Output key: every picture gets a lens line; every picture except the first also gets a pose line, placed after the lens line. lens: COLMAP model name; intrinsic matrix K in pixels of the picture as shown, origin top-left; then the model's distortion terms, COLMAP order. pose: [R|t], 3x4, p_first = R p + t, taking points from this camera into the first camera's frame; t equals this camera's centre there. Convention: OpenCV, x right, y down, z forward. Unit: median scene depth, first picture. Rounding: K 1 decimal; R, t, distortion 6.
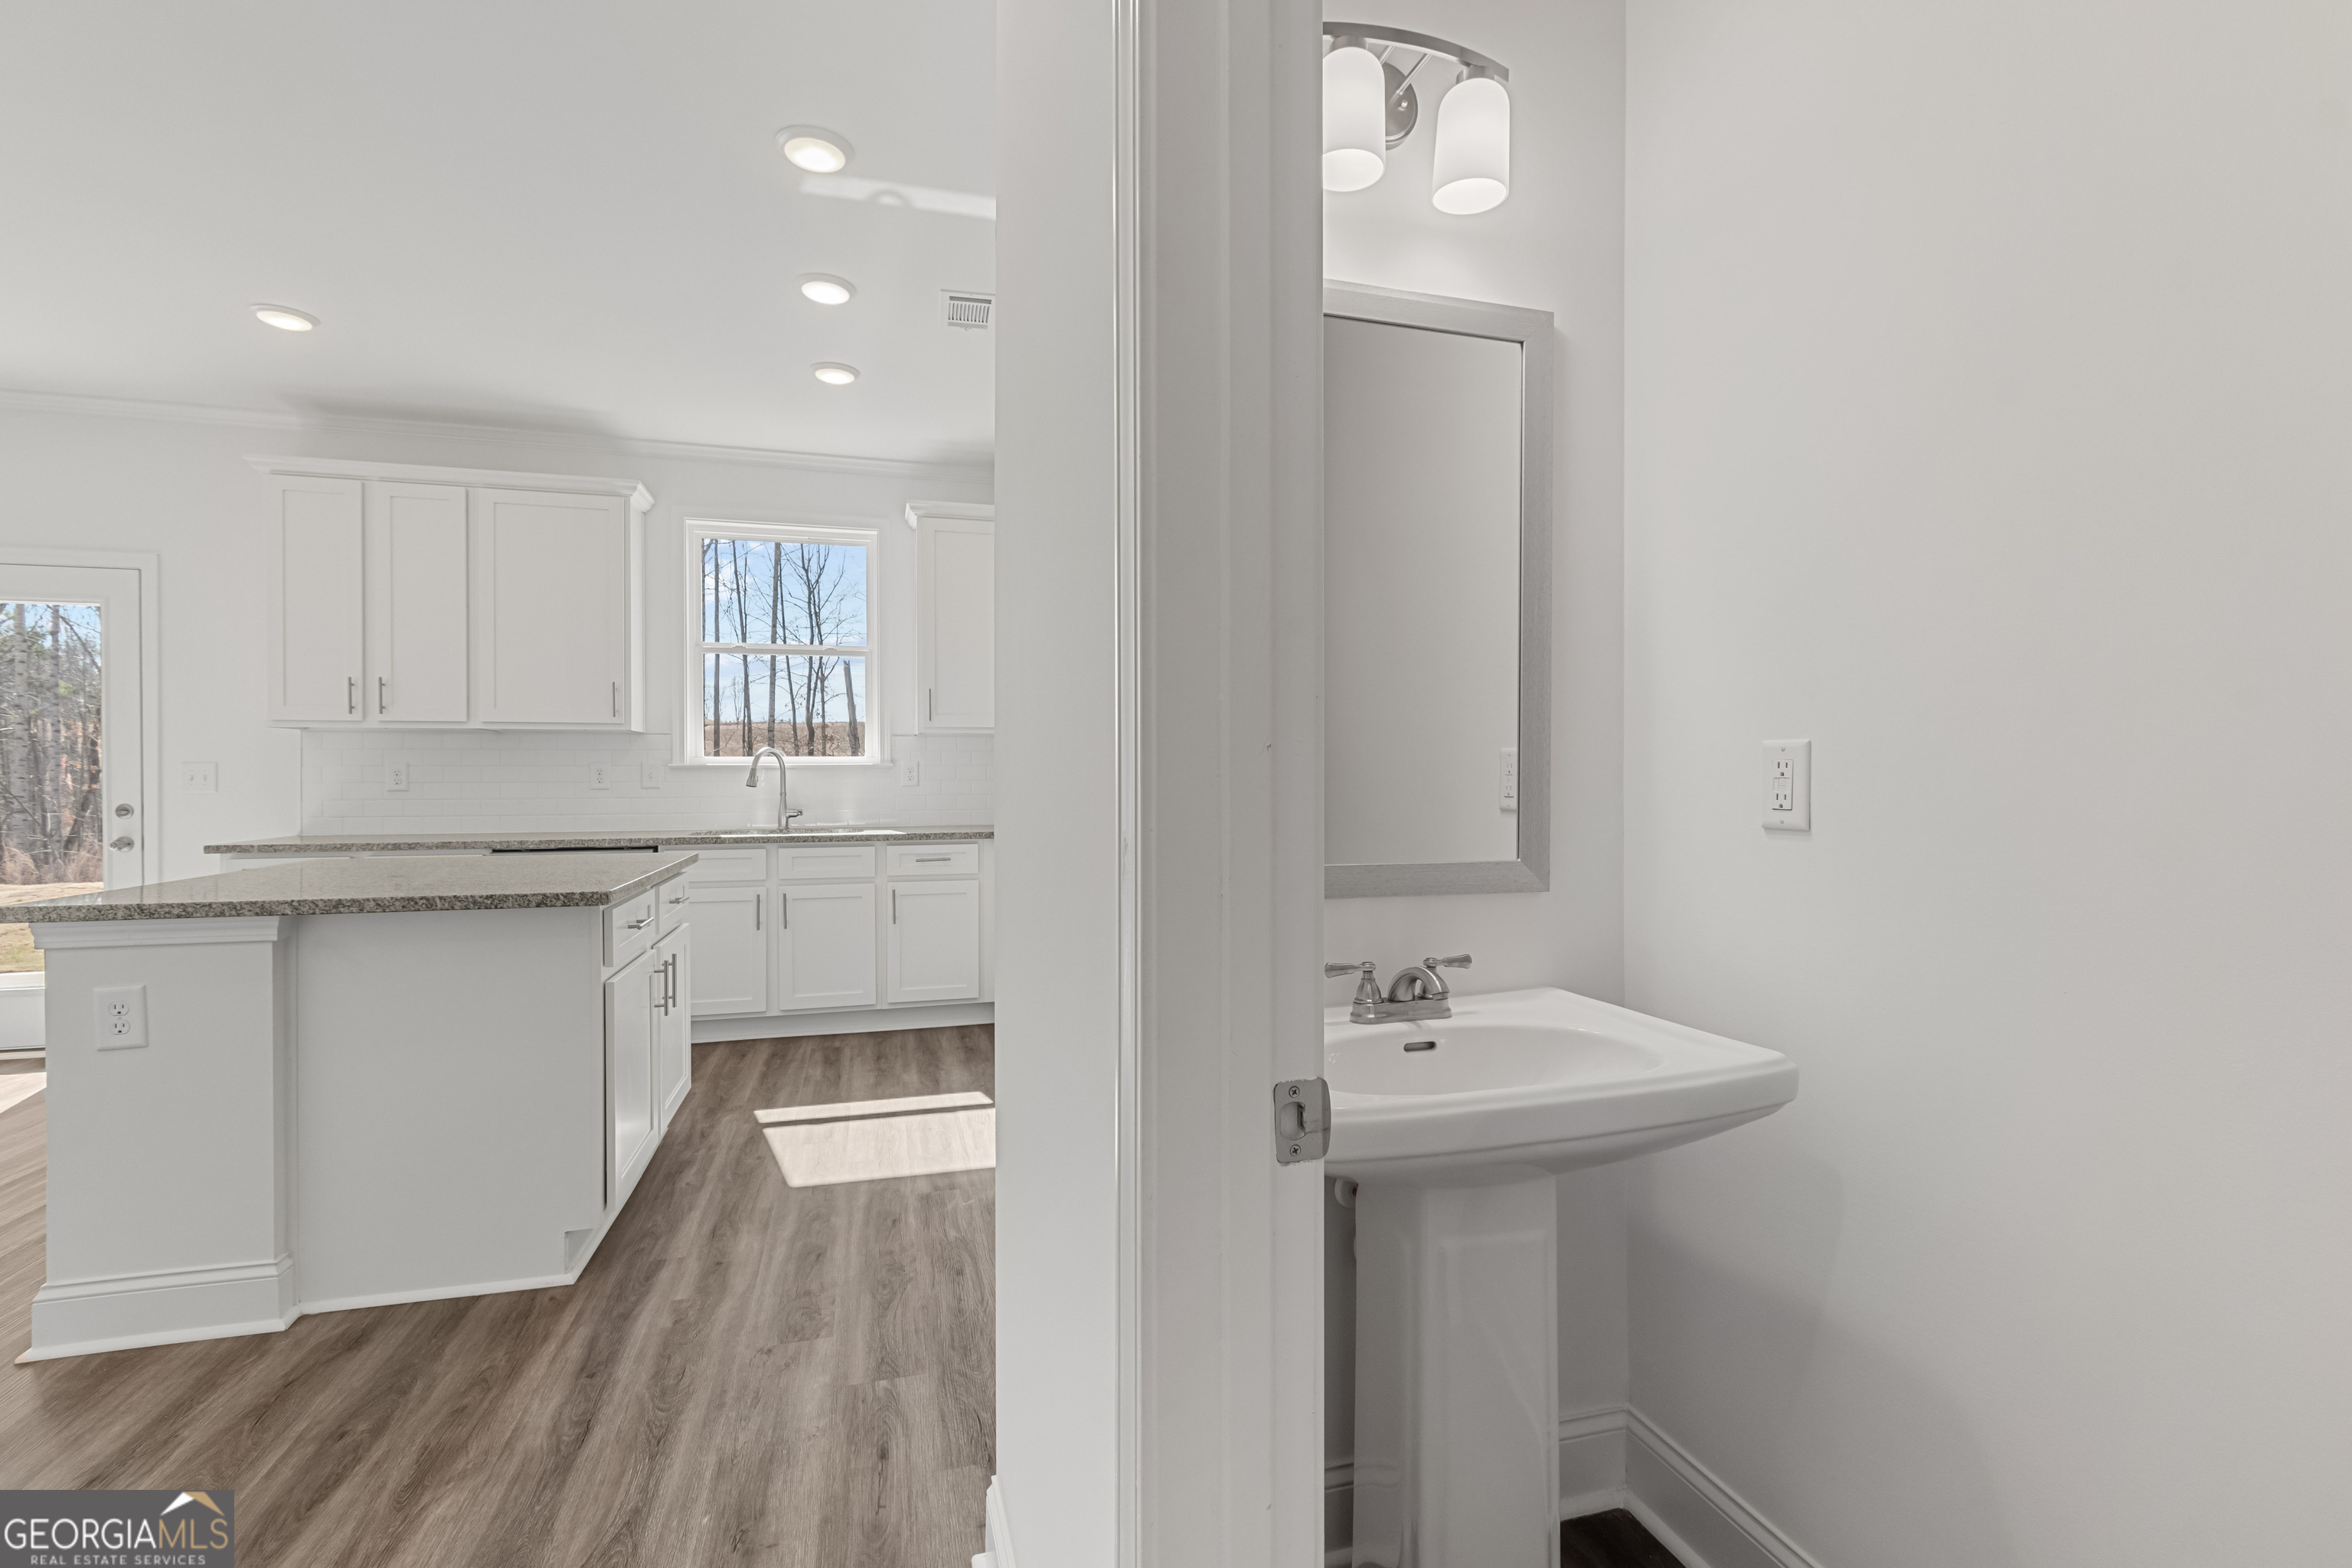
lens RADIAL K [[1048.5, 0, 1195.0], [0, 1048.5, 780.9], [0, 0, 1]] dist [0.002916, -0.001264]
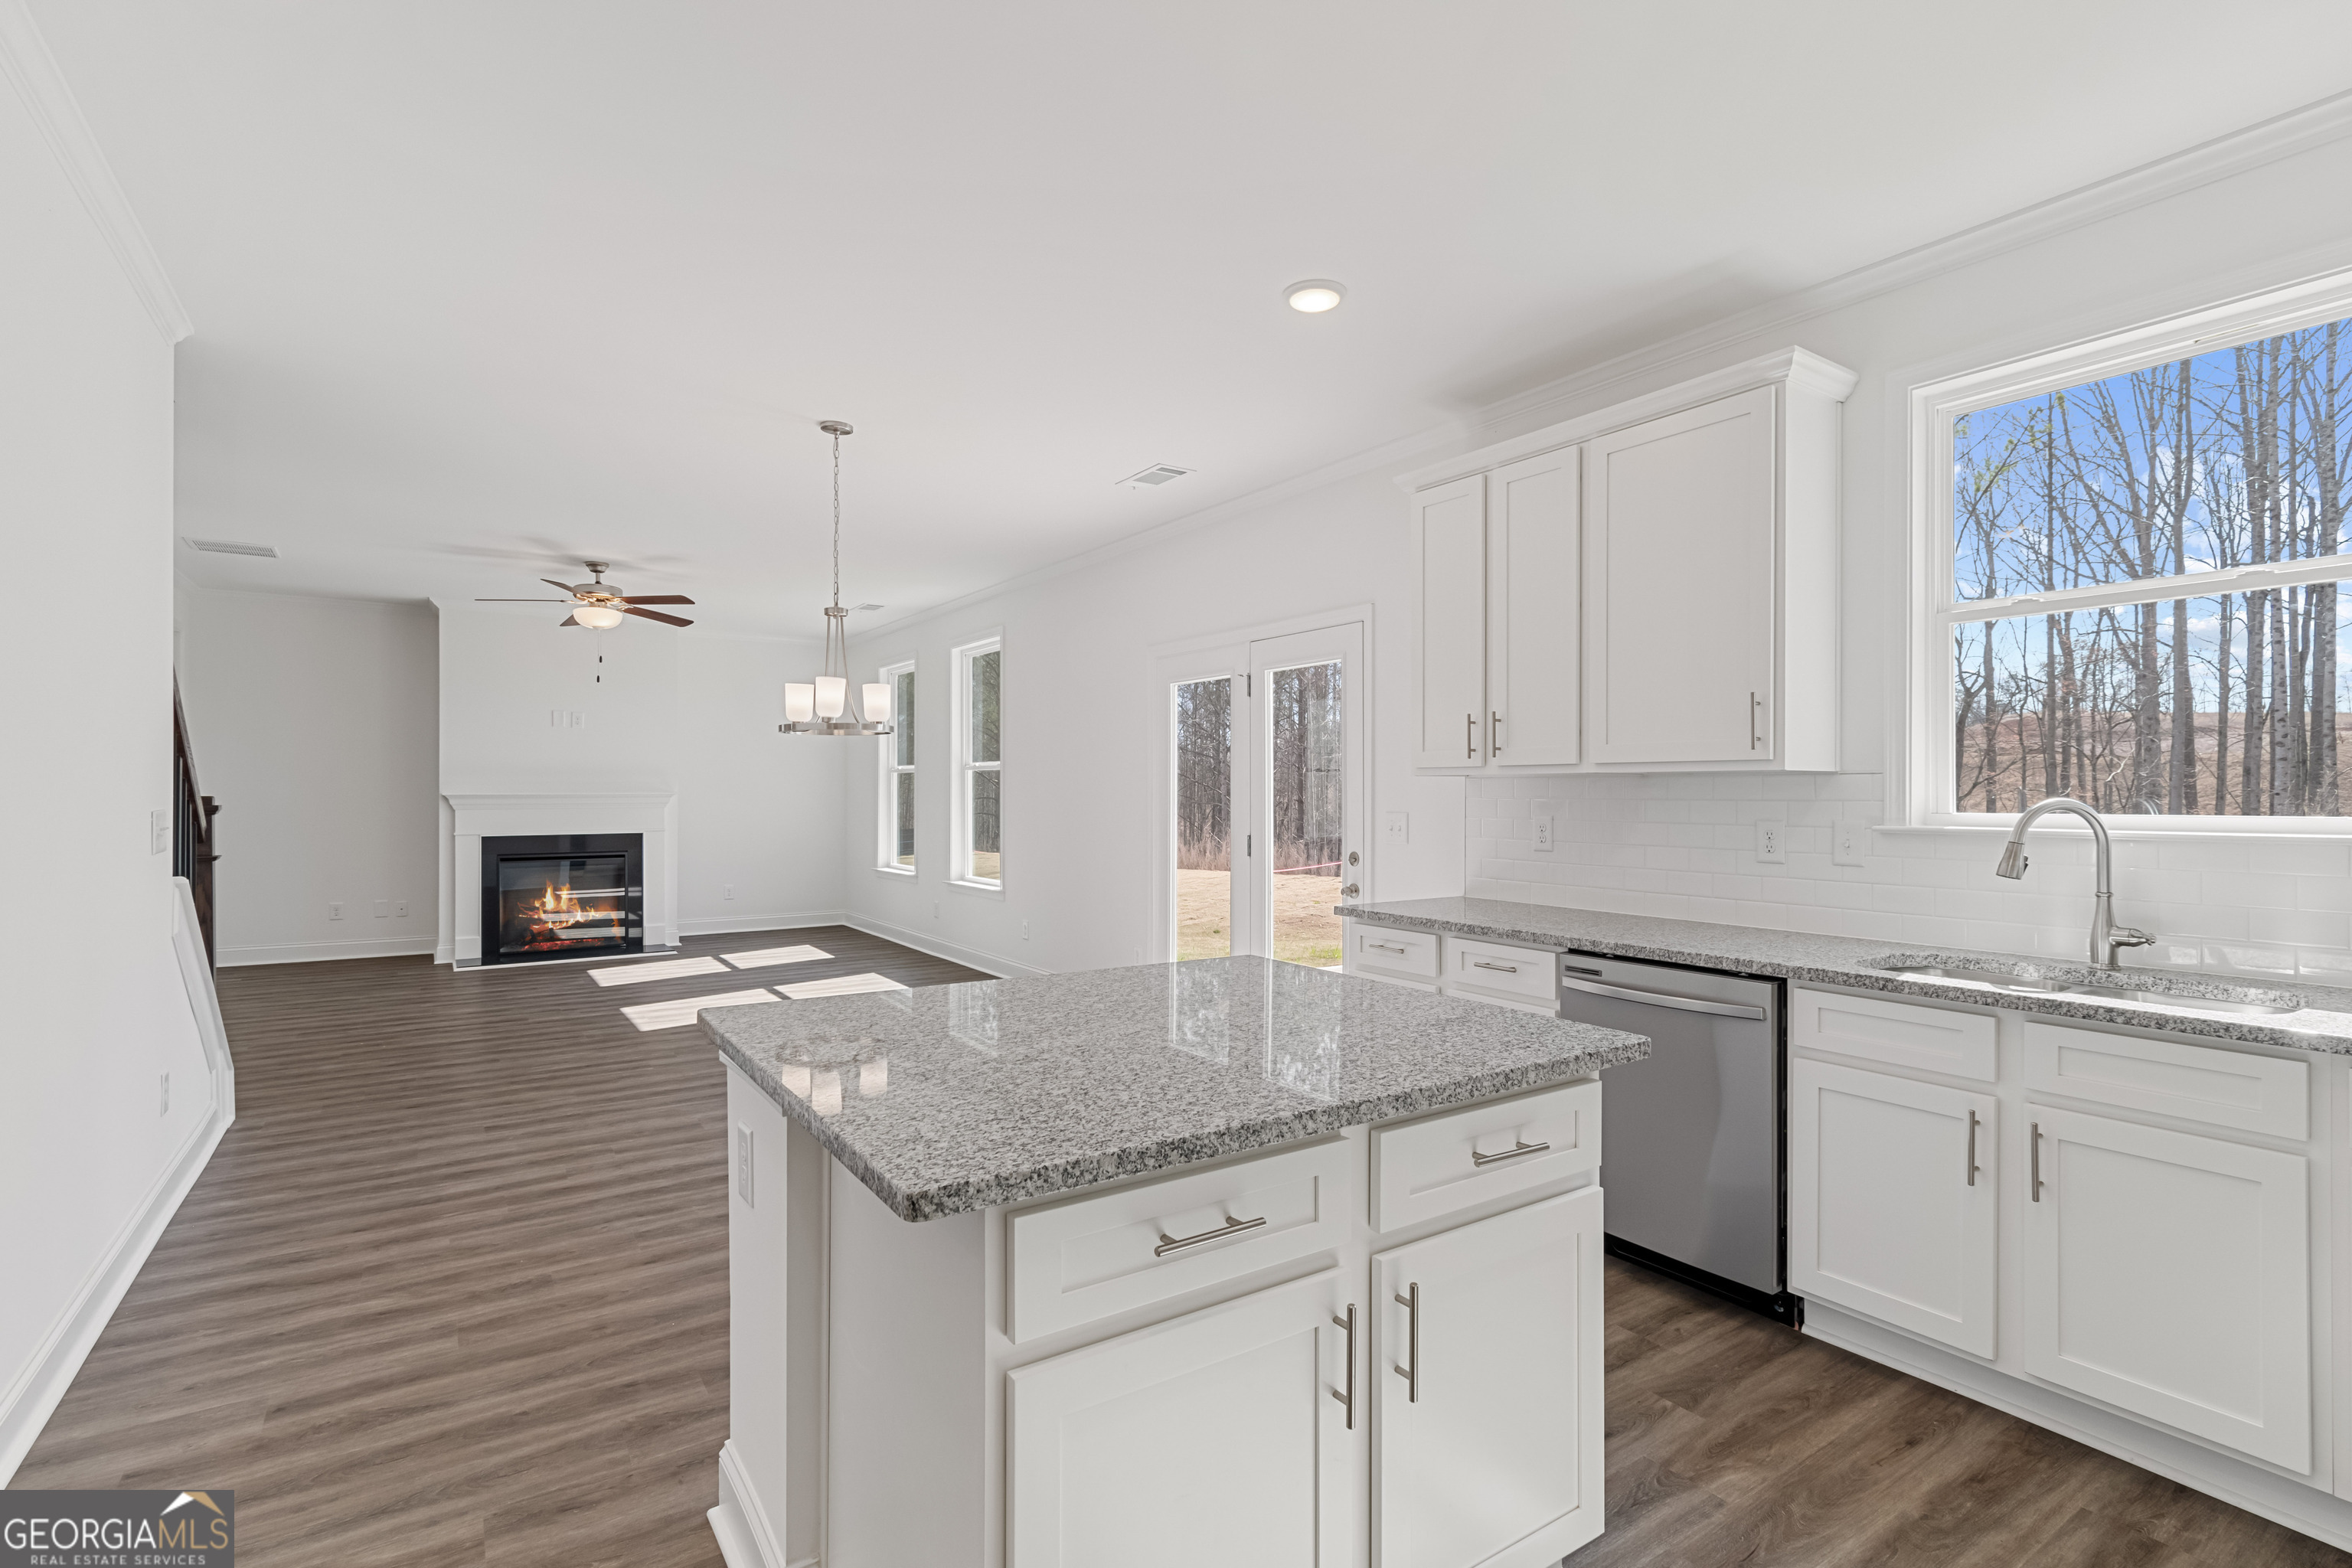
lens RADIAL K [[1095.6, 0, 1174.3], [0, 1095.6, 791.4], [0, 0, 1]] dist [0.002100, 0.000370]
pose [[0.293615, -0.000679, -0.955923, -0.046210], [-0.010671, 0.999935, -0.003988, -0.030953], [0.955864, 0.011371, 0.293589, 0.507643]]
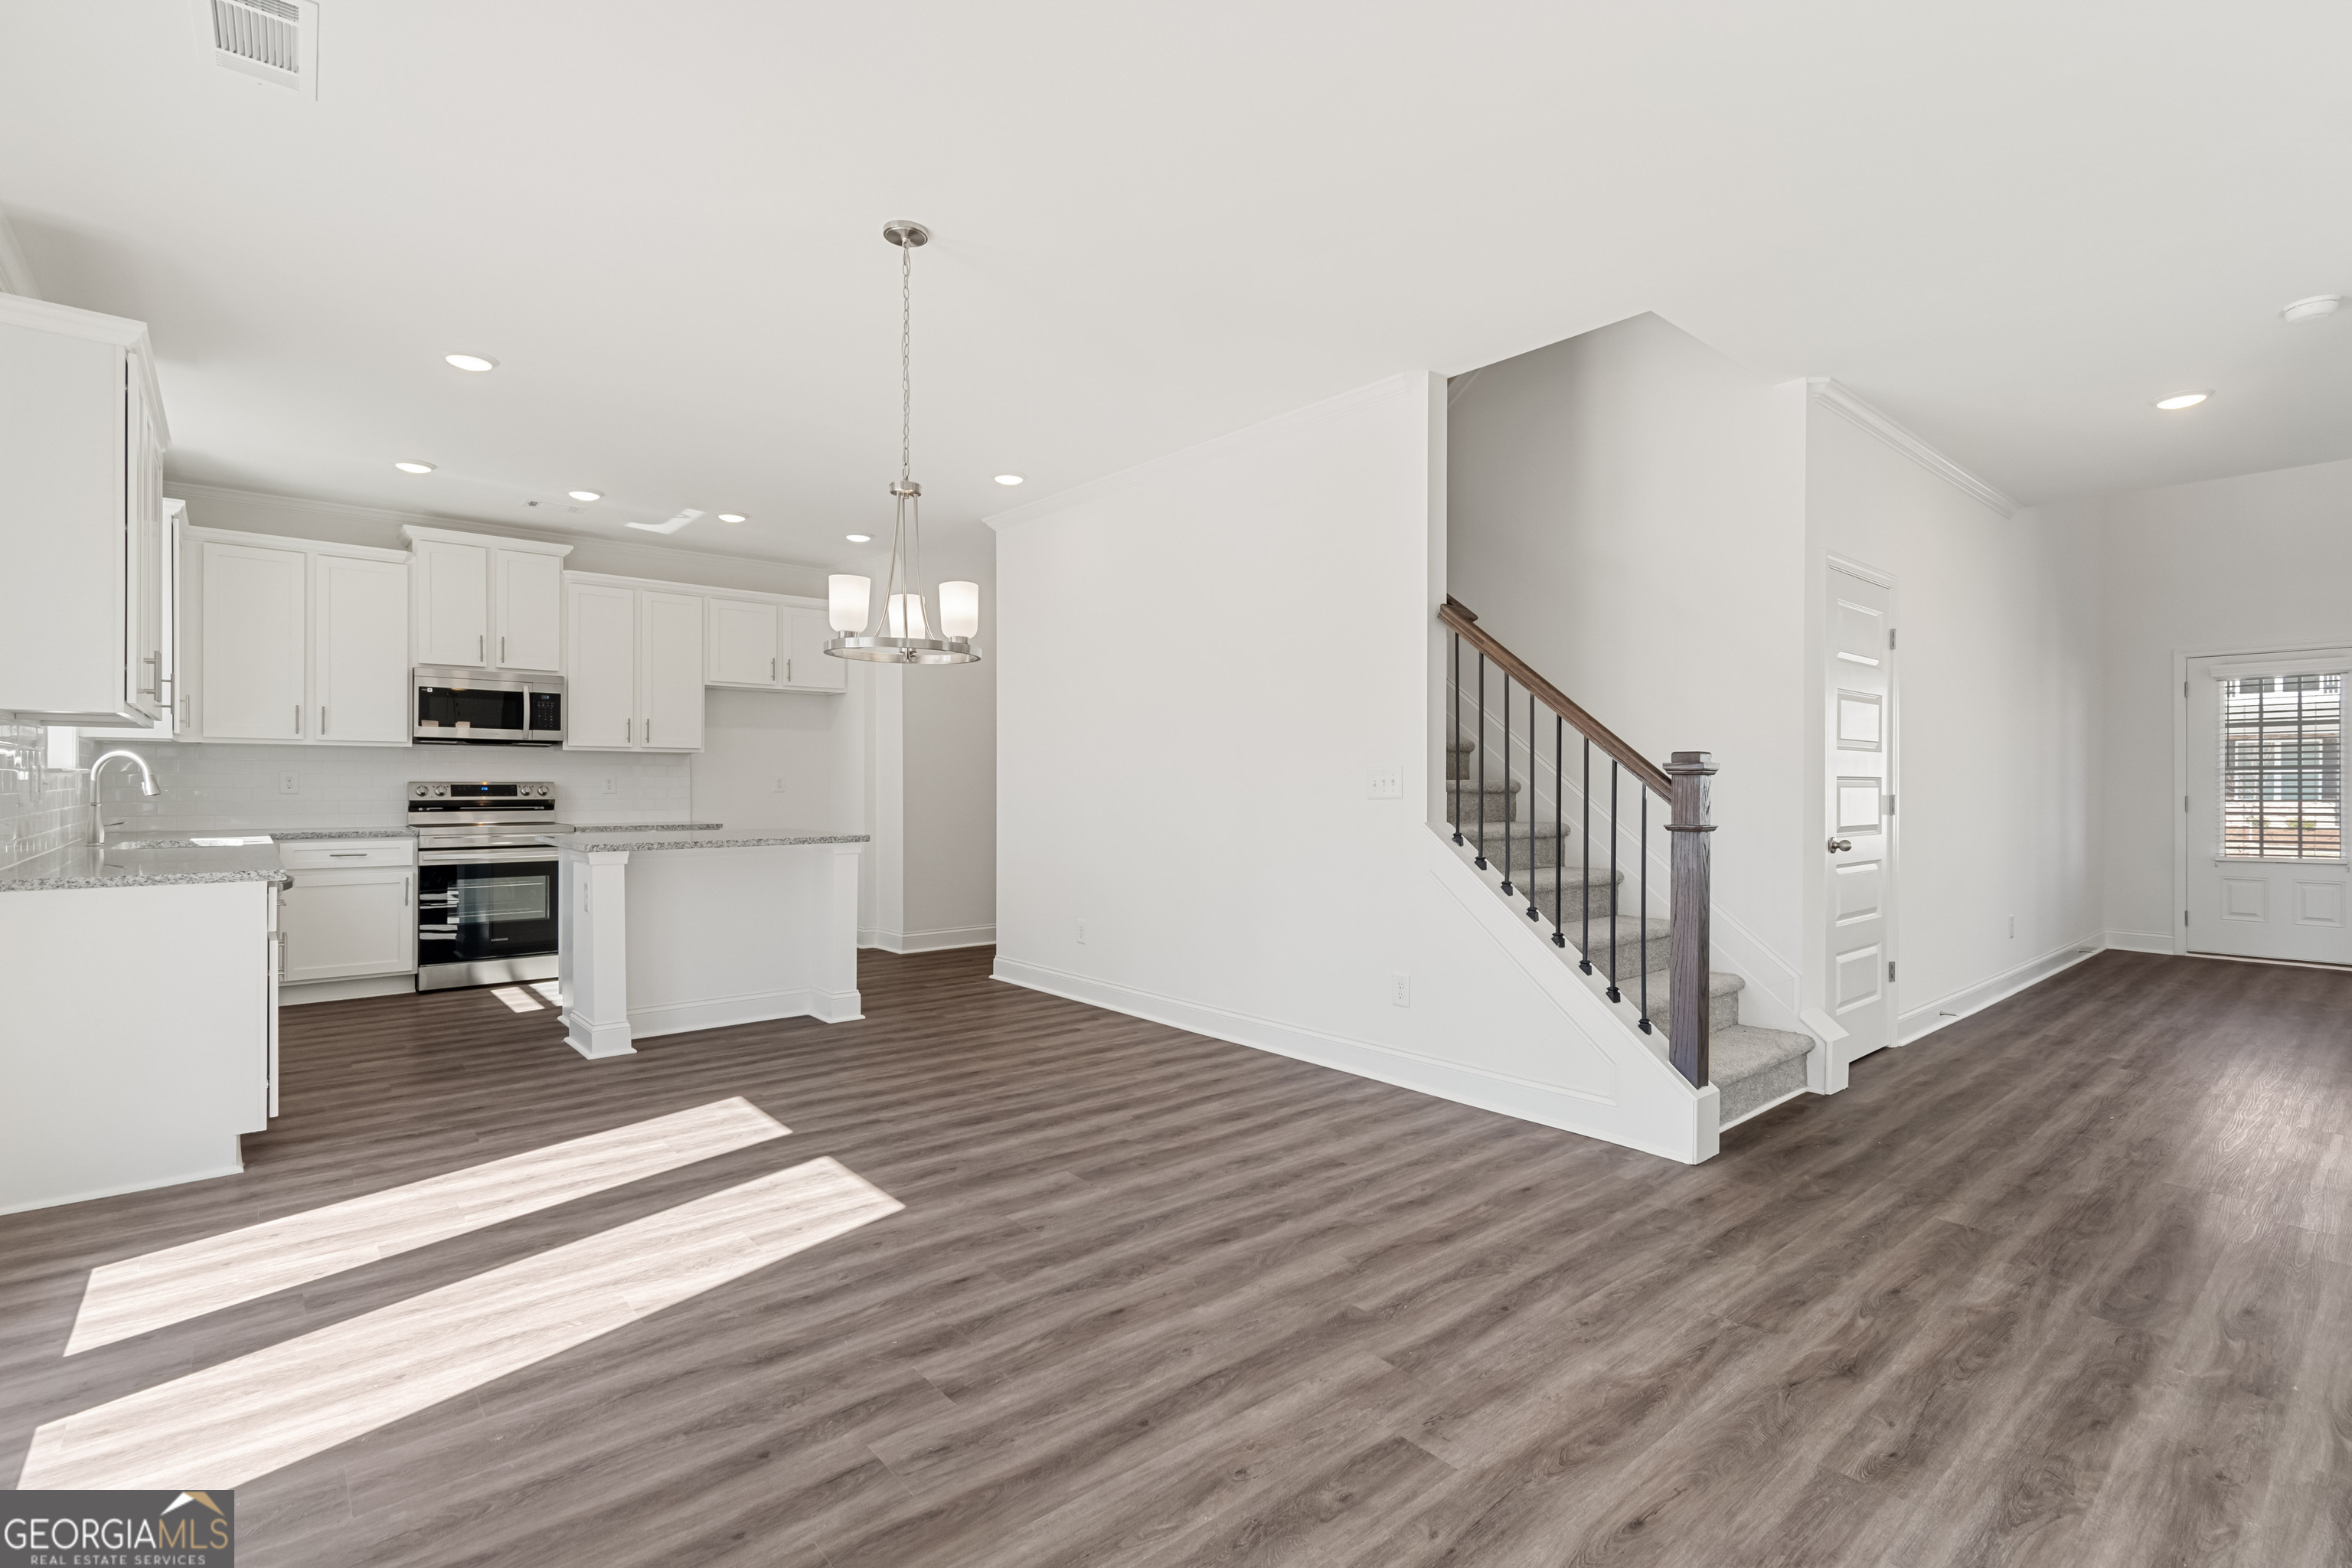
lens RADIAL K [[1095.6, 0, 1184.6], [0, 1095.6, 783.4], [0, 0, 1]] dist [0.002100, 0.000370]
pose [[-0.404882, -0.001582, 0.914367, -1.762219], [0.004864, 0.999981, 0.003884, -0.004292], [-0.914356, 0.006020, -0.404867, 0.625610]]
